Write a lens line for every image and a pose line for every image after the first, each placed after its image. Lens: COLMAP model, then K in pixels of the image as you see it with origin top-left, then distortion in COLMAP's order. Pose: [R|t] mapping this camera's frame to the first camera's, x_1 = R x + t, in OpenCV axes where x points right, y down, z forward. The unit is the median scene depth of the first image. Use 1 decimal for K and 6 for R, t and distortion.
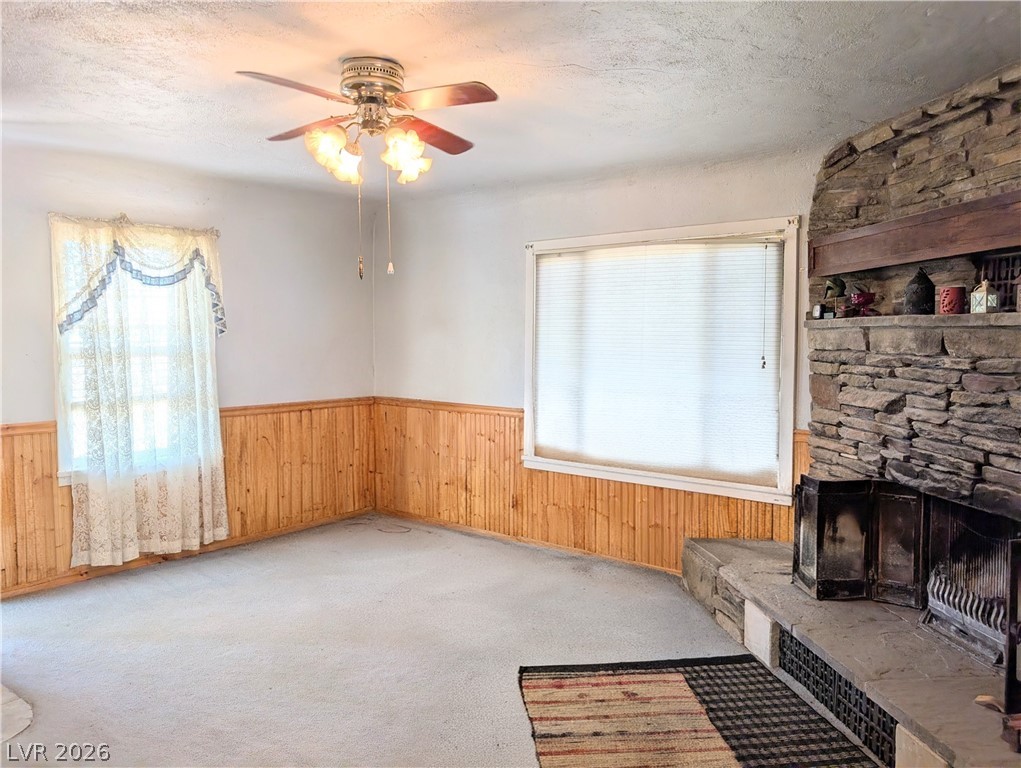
lens RADIAL K [[733.7, 0, 504.3], [0, 733.7, 379.2], [0, 0, 1]] dist [0.031807, -0.006747]
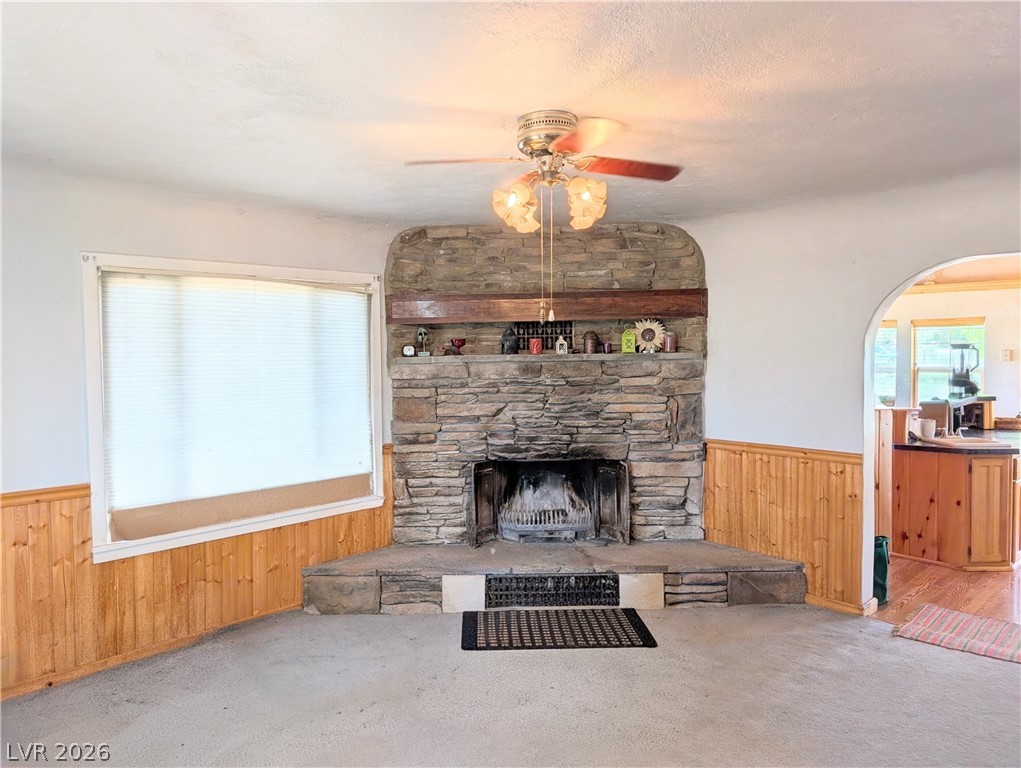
lens RADIAL K [[733.7, 0, 509.0], [0, 733.7, 379.3], [0, 0, 1]] dist [0.031807, -0.006747]
pose [[0.104649, -0.043632, 0.993552, -0.879966], [0.076730, 0.996413, 0.035676, -0.074497], [-0.991545, 0.072502, 0.107622, 0.694185]]
